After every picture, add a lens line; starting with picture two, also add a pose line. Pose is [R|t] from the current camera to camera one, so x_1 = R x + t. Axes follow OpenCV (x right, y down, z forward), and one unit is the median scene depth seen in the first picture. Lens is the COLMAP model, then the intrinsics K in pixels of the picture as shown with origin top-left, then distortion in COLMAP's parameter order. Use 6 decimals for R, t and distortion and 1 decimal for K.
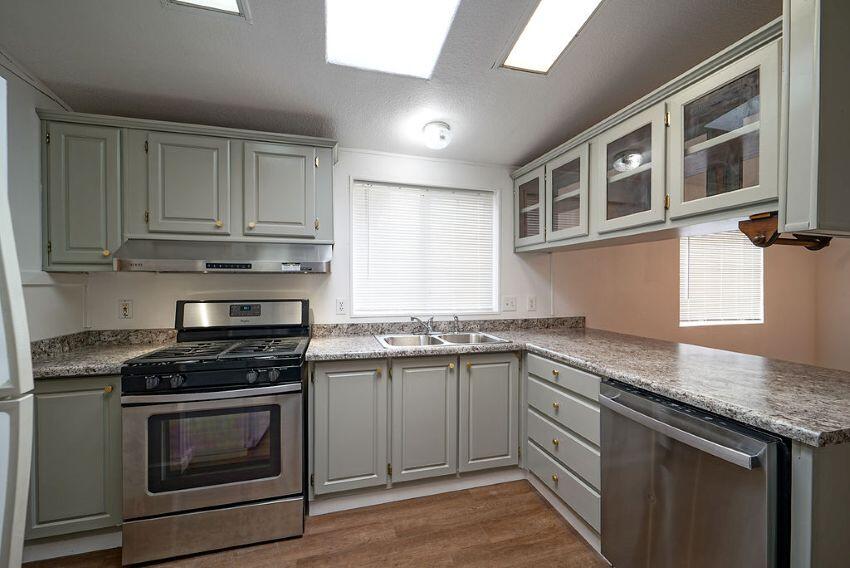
lens RADIAL K [[342.2, 0, 426.3], [0, 342.2, 284.9], [0, 0, 1]] dist [0.001834, -0.000098]
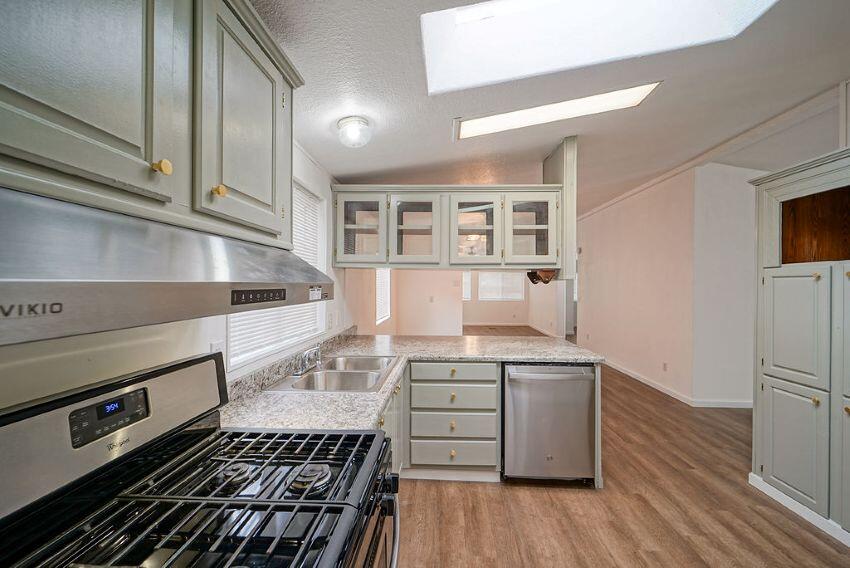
lens RADIAL K [[342.2, 0, 426.3], [0, 342.2, 284.9], [0, 0, 1]] dist [0.001834, -0.000098]
pose [[0.319236, 0.001163, 0.947674, -0.812199], [-0.002992, 0.999995, -0.000219, -0.062754], [-0.947670, -0.002766, 0.319238, 0.631368]]
